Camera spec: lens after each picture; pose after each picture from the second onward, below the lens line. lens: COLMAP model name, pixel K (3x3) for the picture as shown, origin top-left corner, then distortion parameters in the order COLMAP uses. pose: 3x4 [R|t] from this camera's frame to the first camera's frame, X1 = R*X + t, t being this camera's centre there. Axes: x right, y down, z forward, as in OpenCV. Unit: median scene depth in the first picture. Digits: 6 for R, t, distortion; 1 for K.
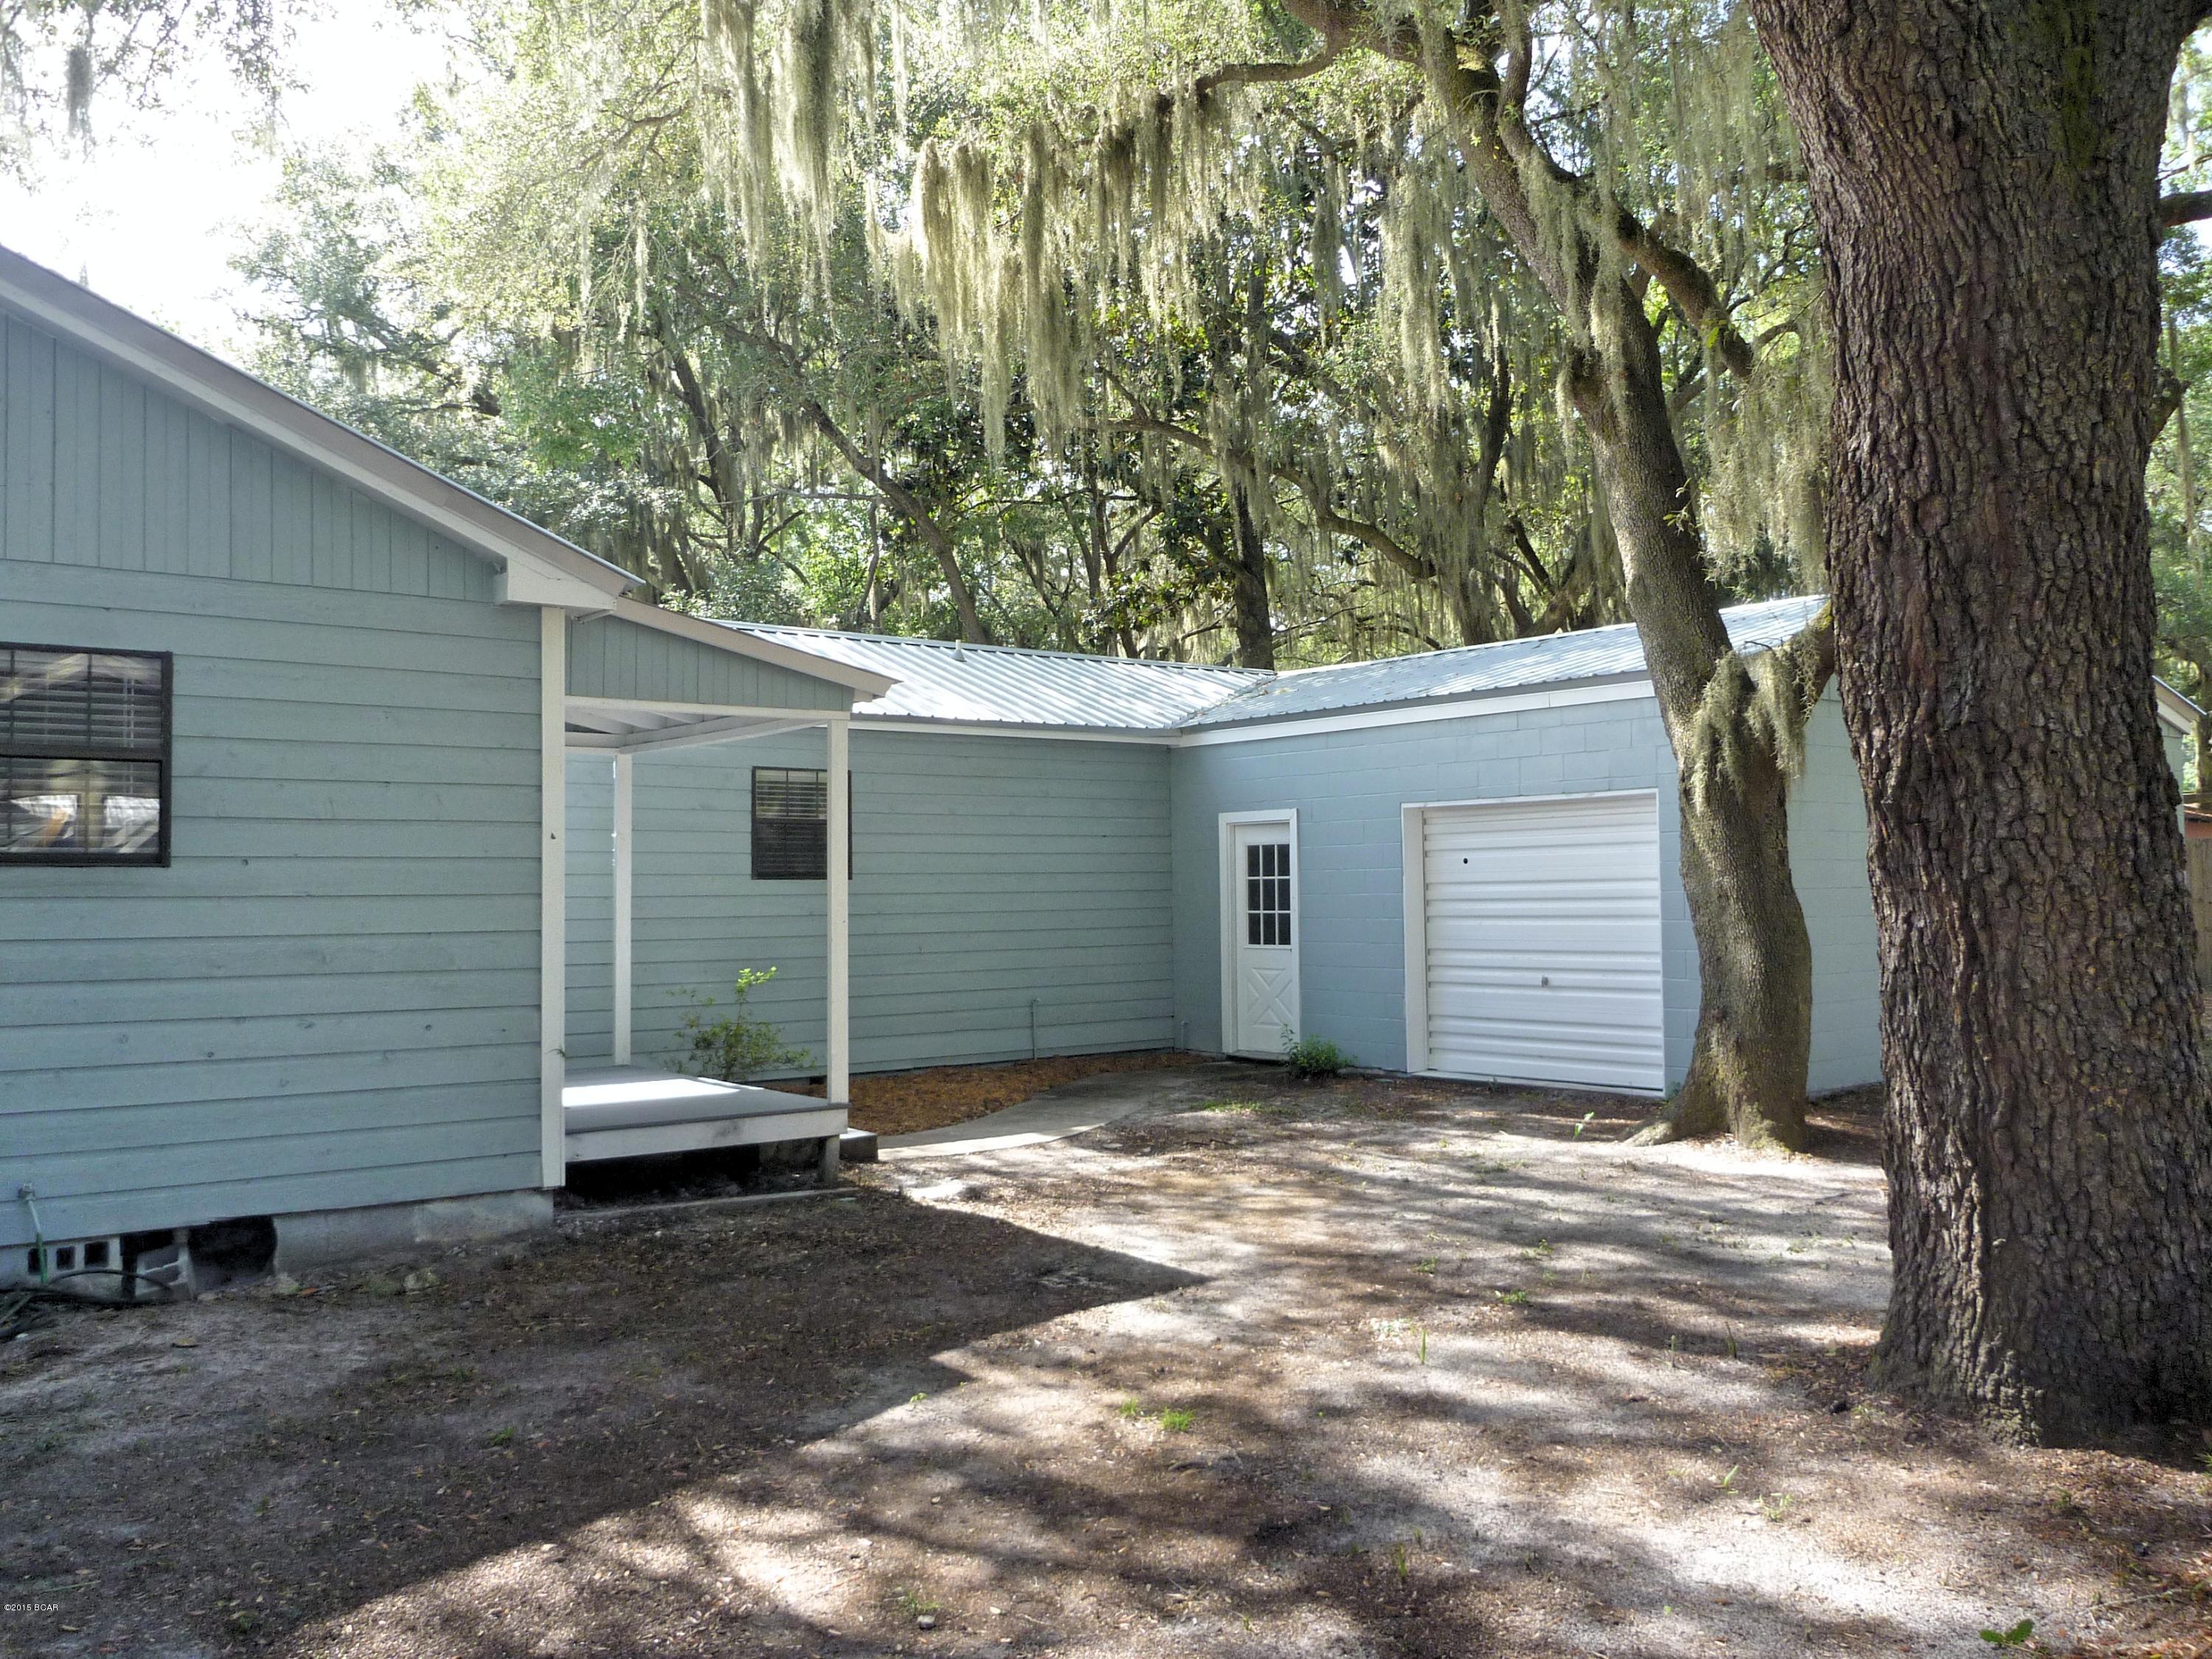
lens RADIAL K [[1803.8, 0, 1103.4], [0, 1803.8, 830.4], [0, 0, 1]] dist [-0.034260, -0.006518]
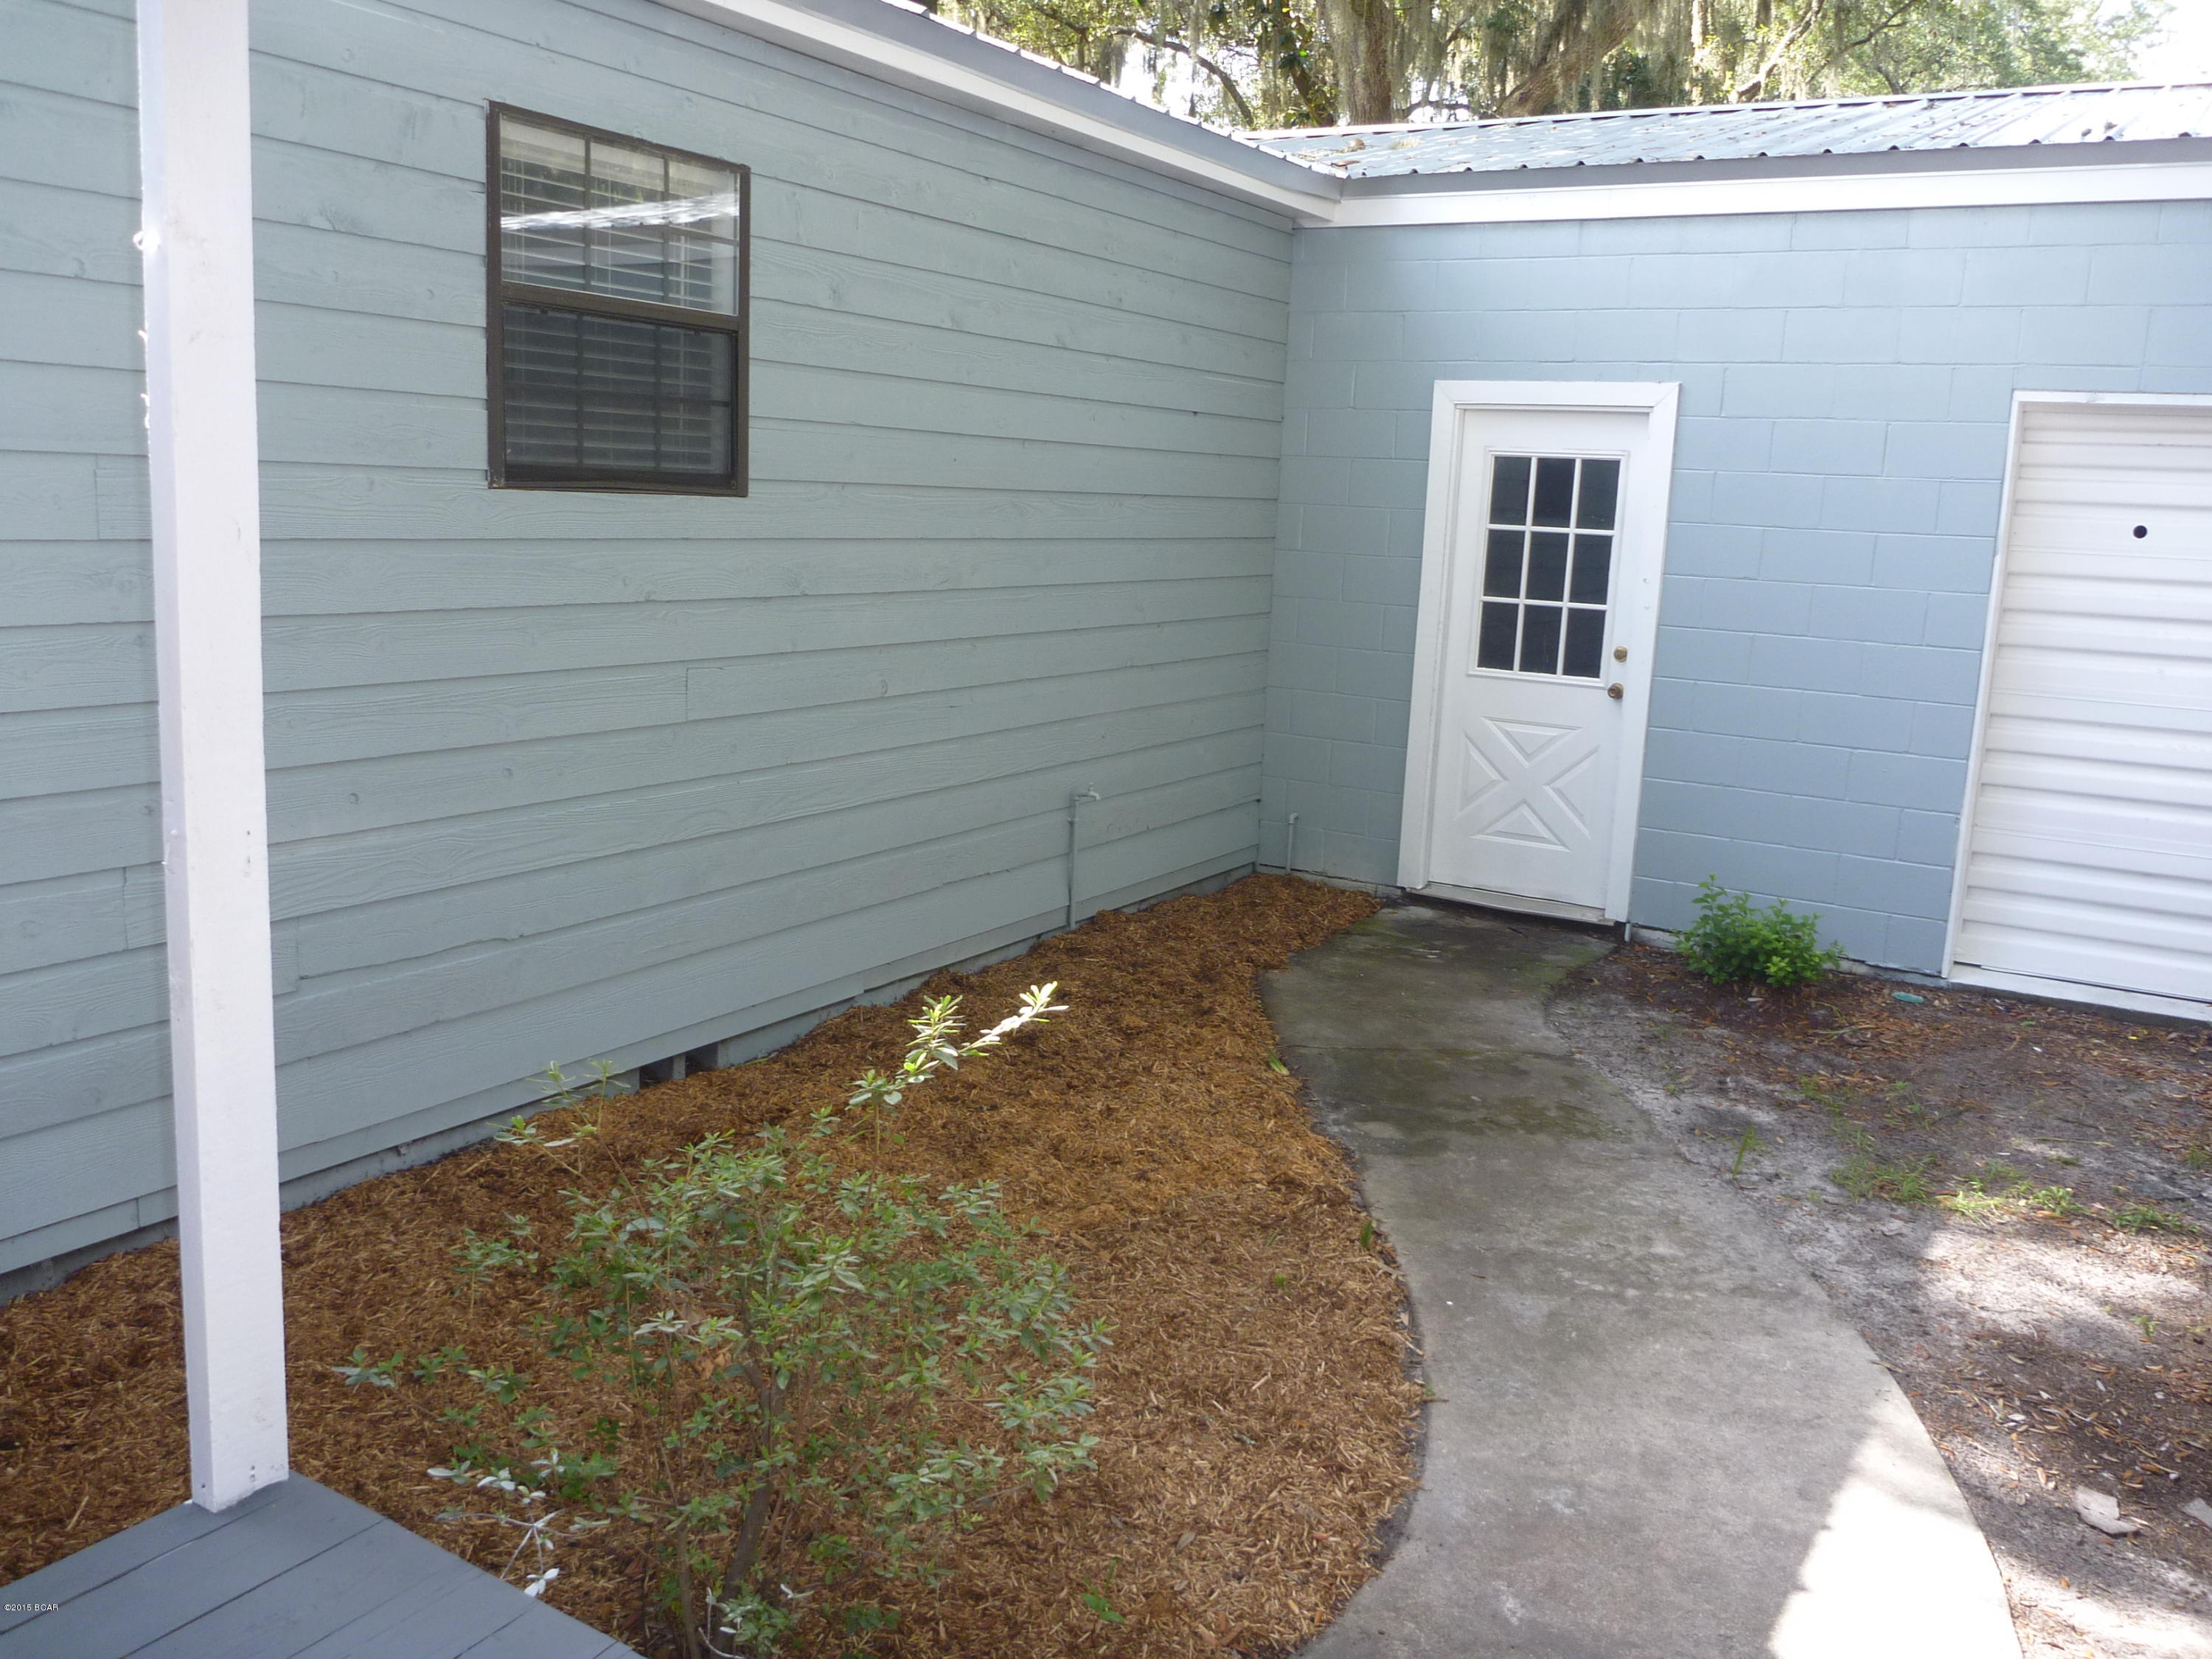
lens RADIAL K [[1803.8, 0, 1092.0], [0, 1803.8, 820.8], [0, 0, 1]] dist [-0.034260, -0.006518]
pose [[0.931368, -0.015139, 0.363763, -0.191710], [-0.064533, 0.976450, 0.205867, 0.011890], [-0.358313, -0.215213, 0.908458, 0.608394]]
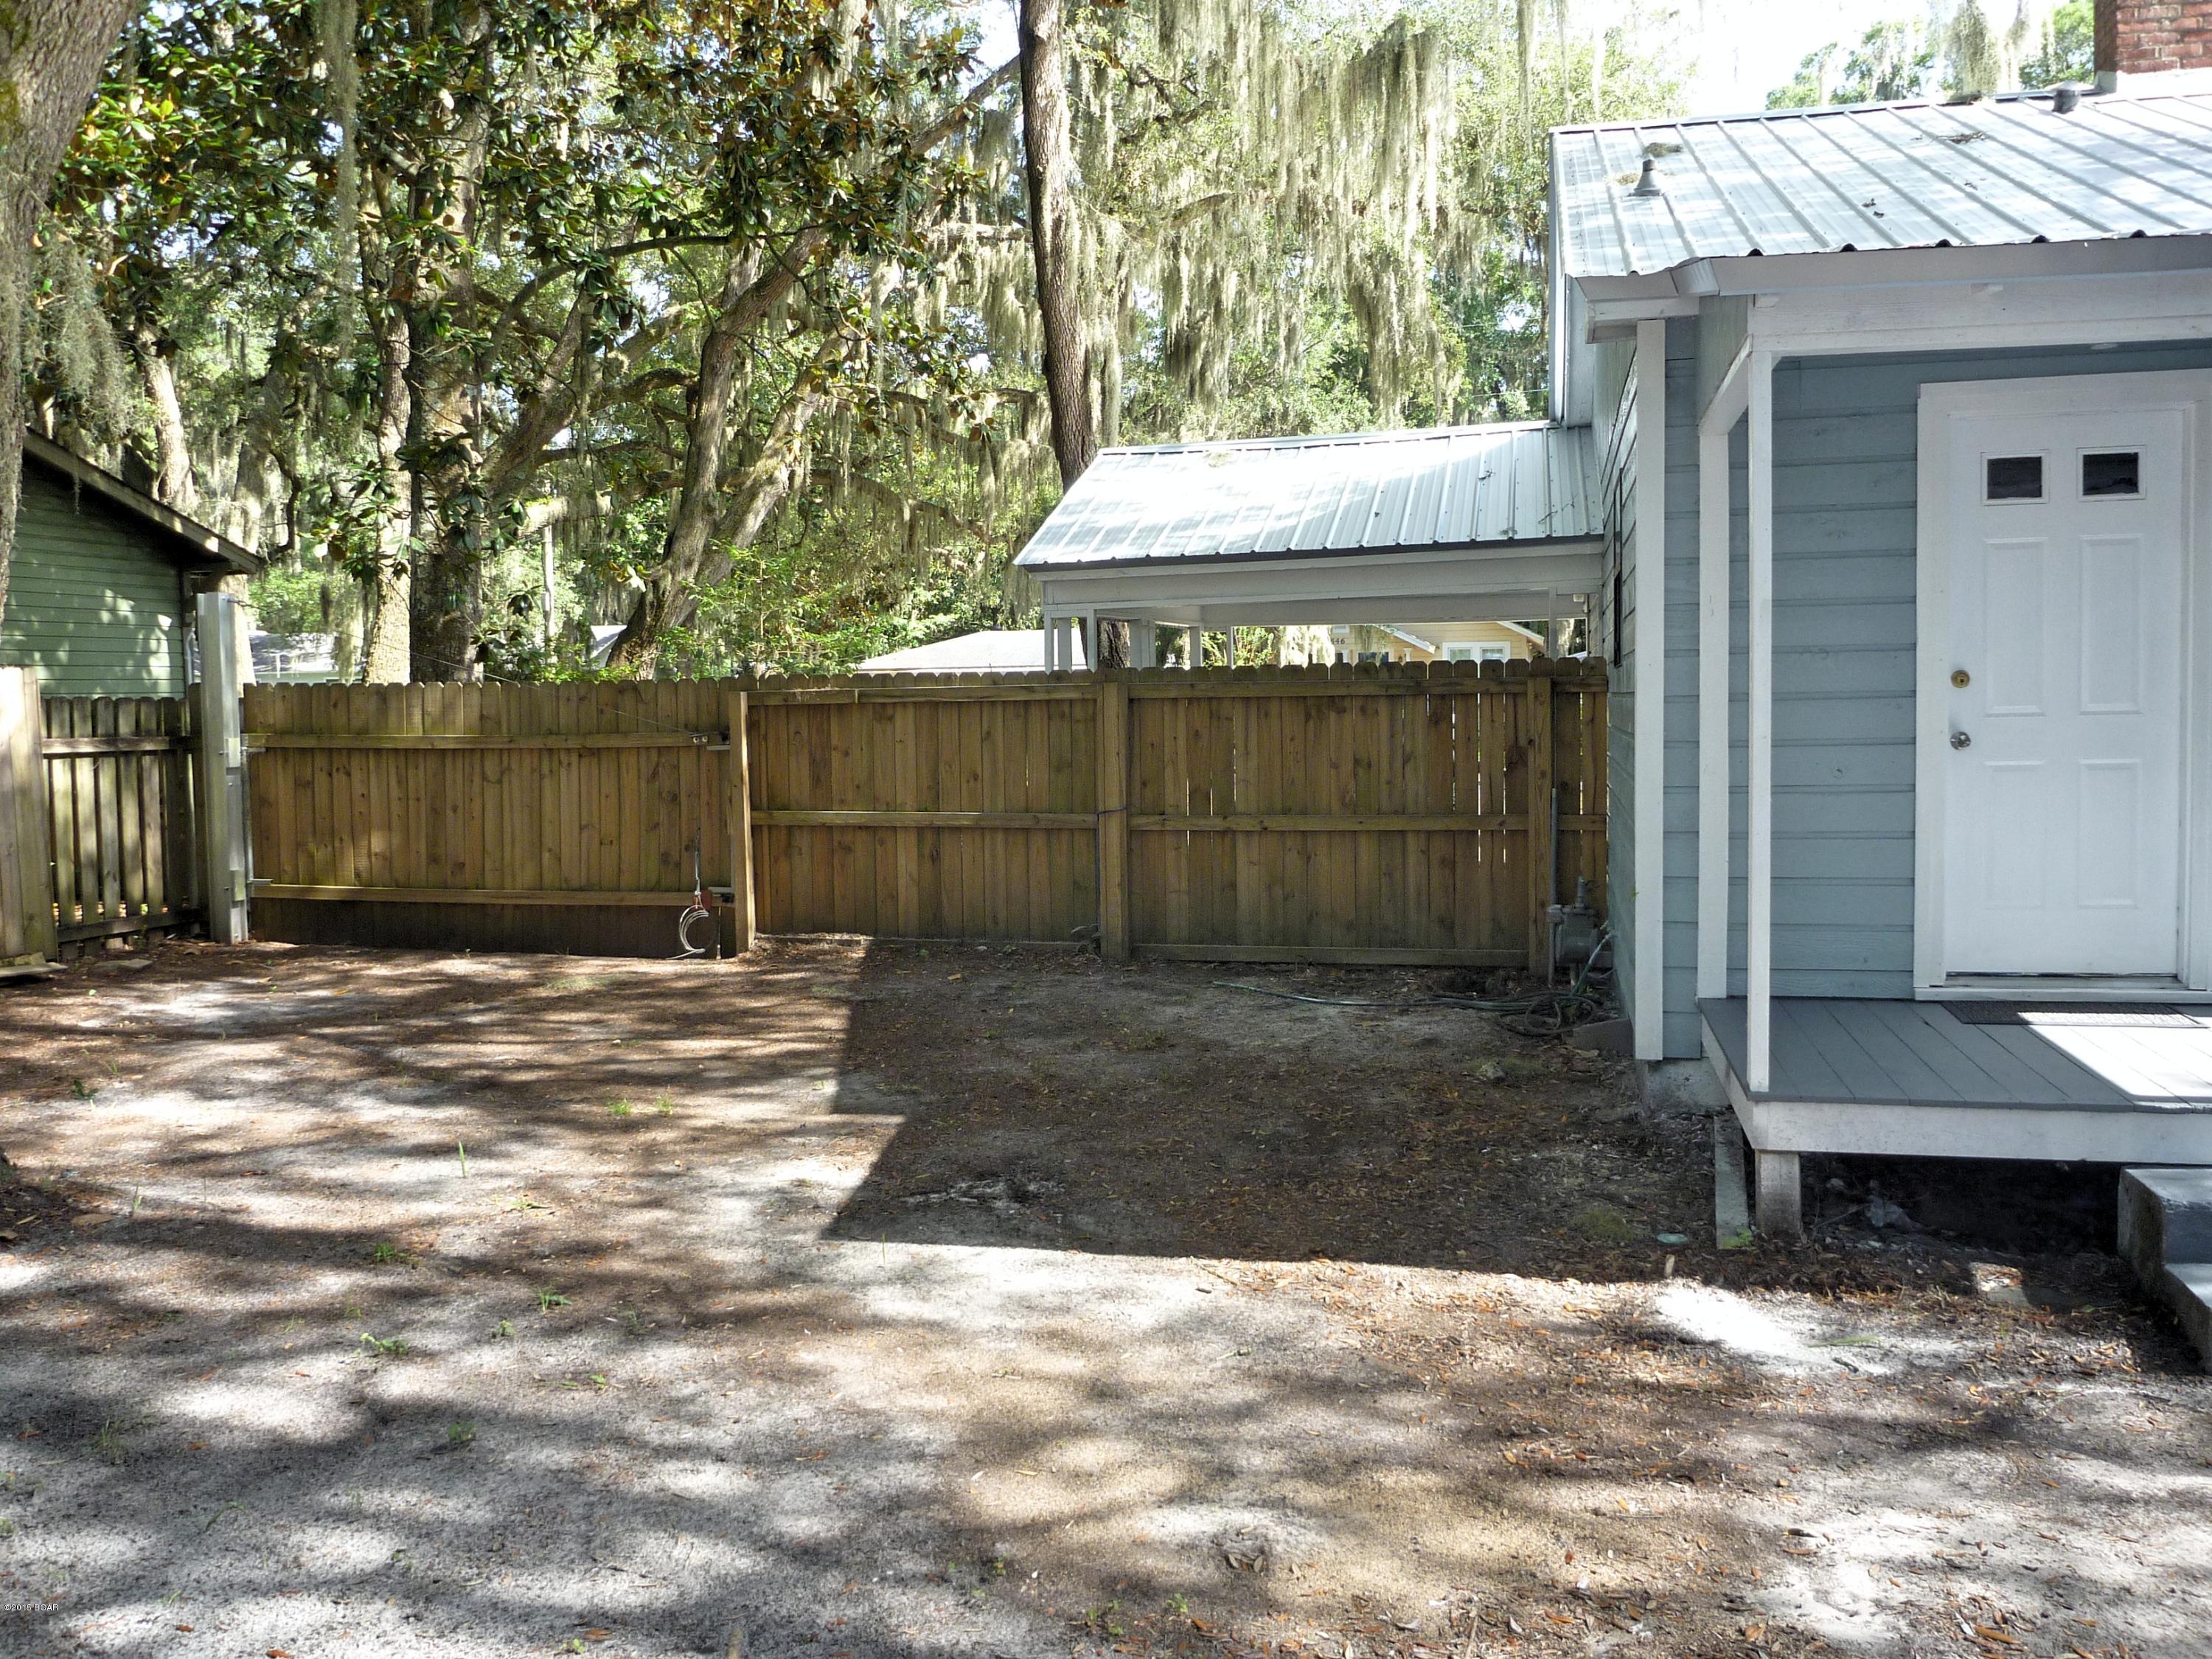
lens RADIAL K [[1803.8, 0, 1103.5], [0, 1803.8, 831.3], [0, 0, 1]] dist [-0.034260, -0.006518]
pose [[-0.777017, 0.064503, -0.626166, 0.201976], [0.048840, 0.997915, 0.042192, 0.026569], [0.627582, 0.002202, -0.778547, 0.783146]]
